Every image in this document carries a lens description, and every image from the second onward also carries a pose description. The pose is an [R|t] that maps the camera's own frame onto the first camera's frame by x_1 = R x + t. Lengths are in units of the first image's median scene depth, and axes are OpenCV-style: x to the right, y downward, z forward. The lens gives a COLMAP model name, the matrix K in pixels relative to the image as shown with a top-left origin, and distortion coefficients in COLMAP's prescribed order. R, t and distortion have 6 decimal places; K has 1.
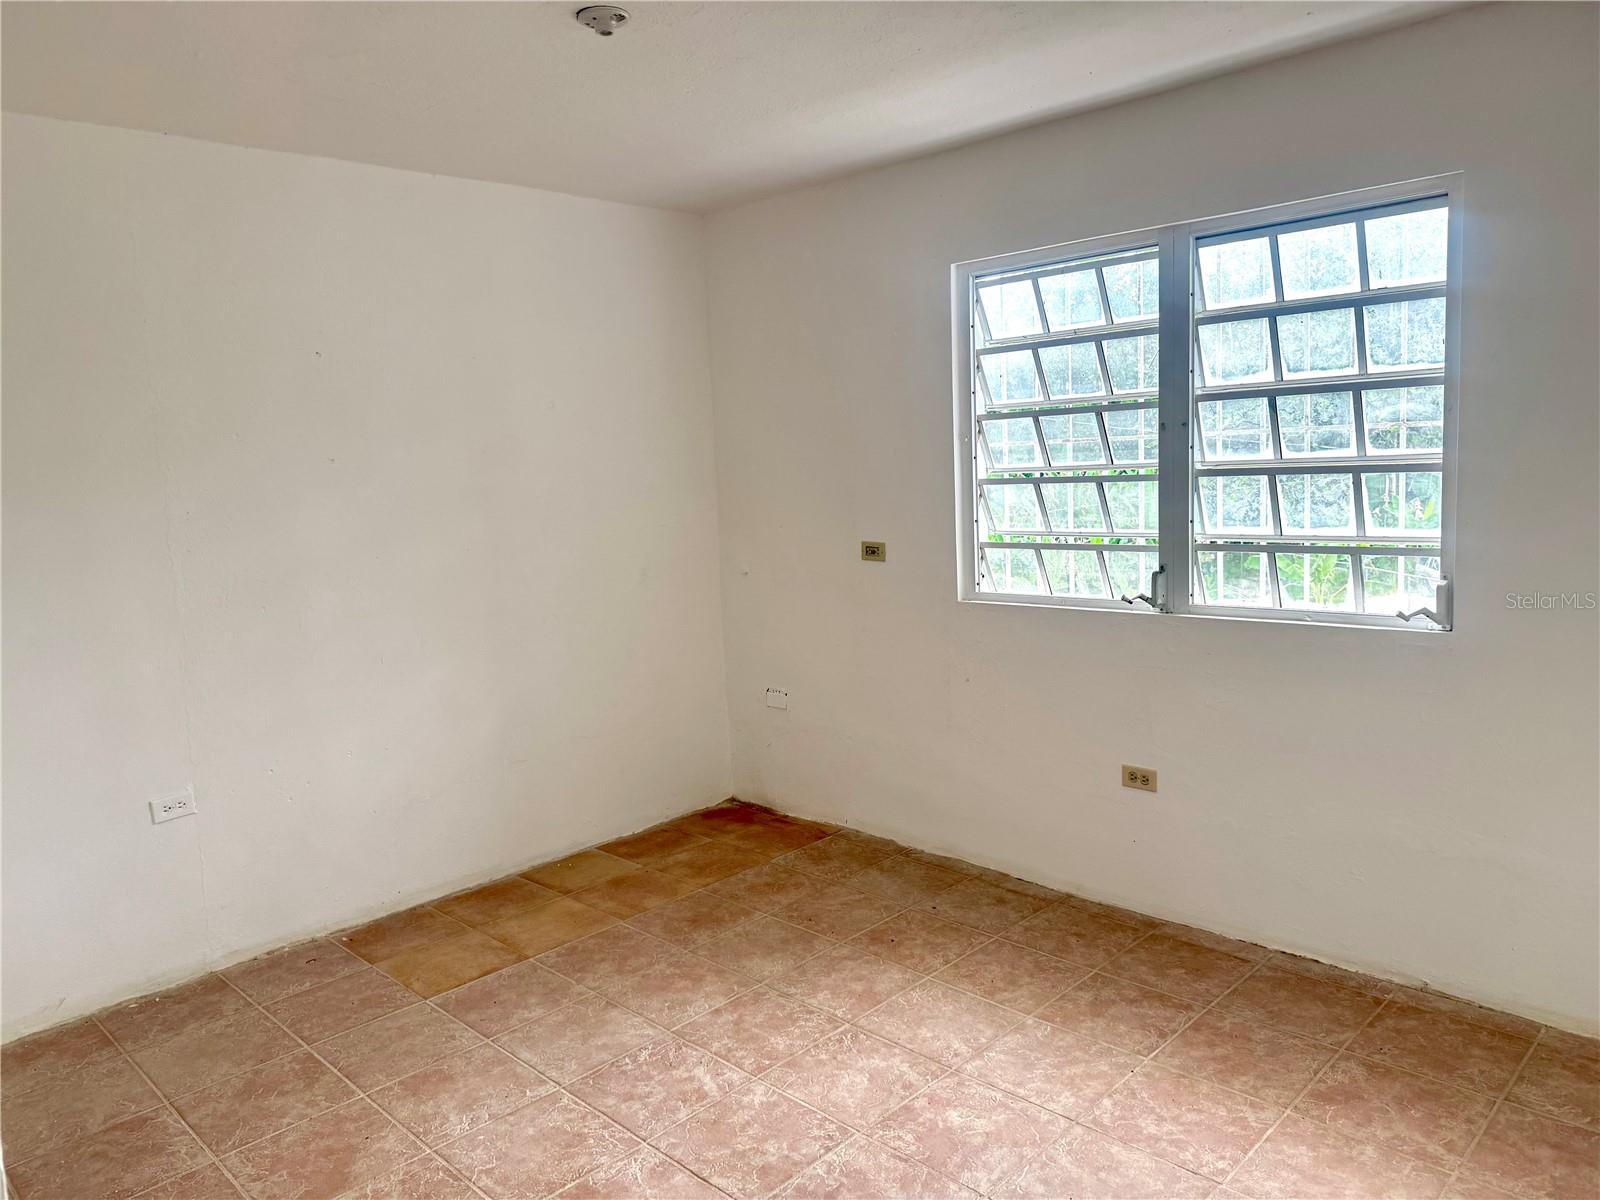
lens RADIAL K [[1138.3, 0, 826.8], [0, 1138.3, 587.2], [0, 0, 1]] dist [0.122153, -0.227066]
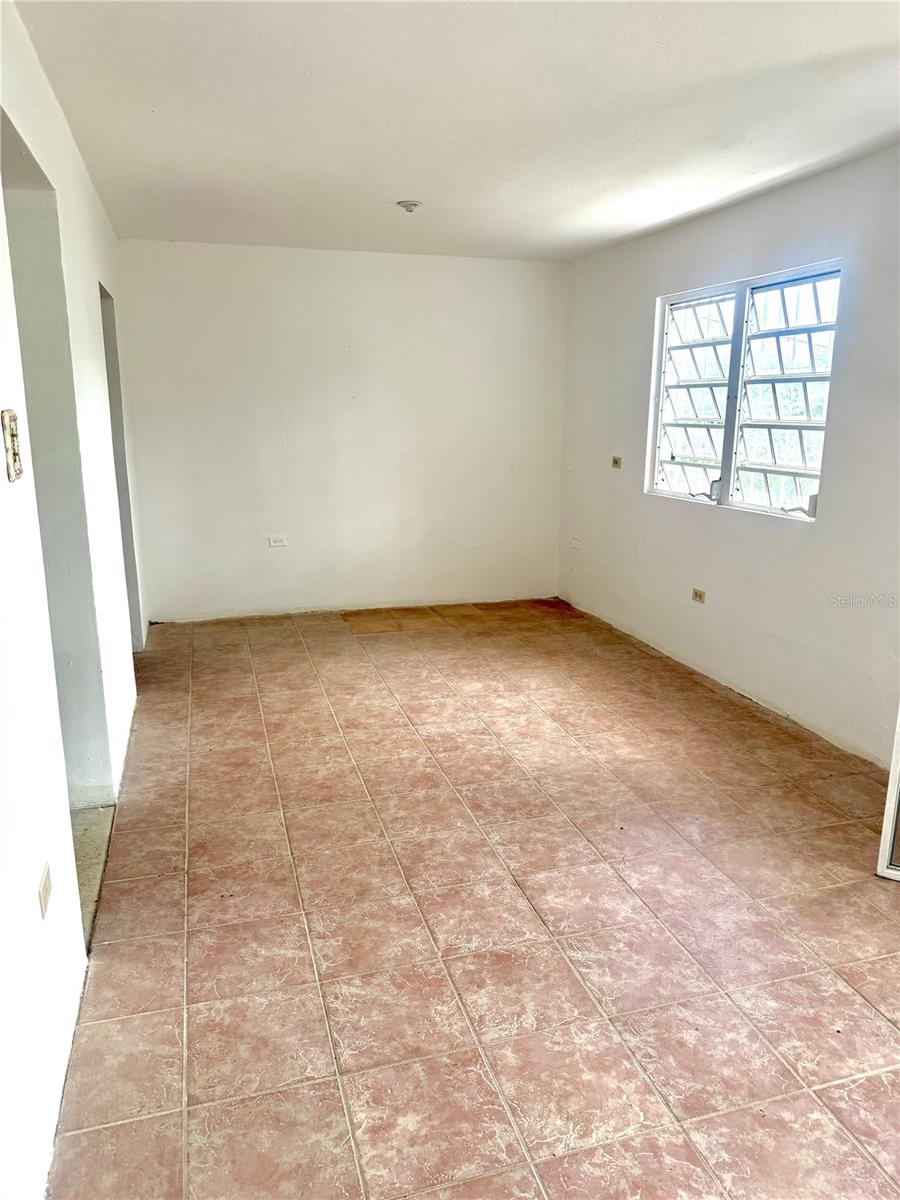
lens RADIAL K [[853.7, 0, 450.0], [0, 853.7, 600.0], [0, 0, 1]] dist [0.122153, -0.227066]
pose [[0.867113, 0.153214, -0.473962, 0.597712], [-0.097665, 0.985345, 0.139846, 0.022343], [0.488442, -0.074973, 0.869370, -0.387011]]
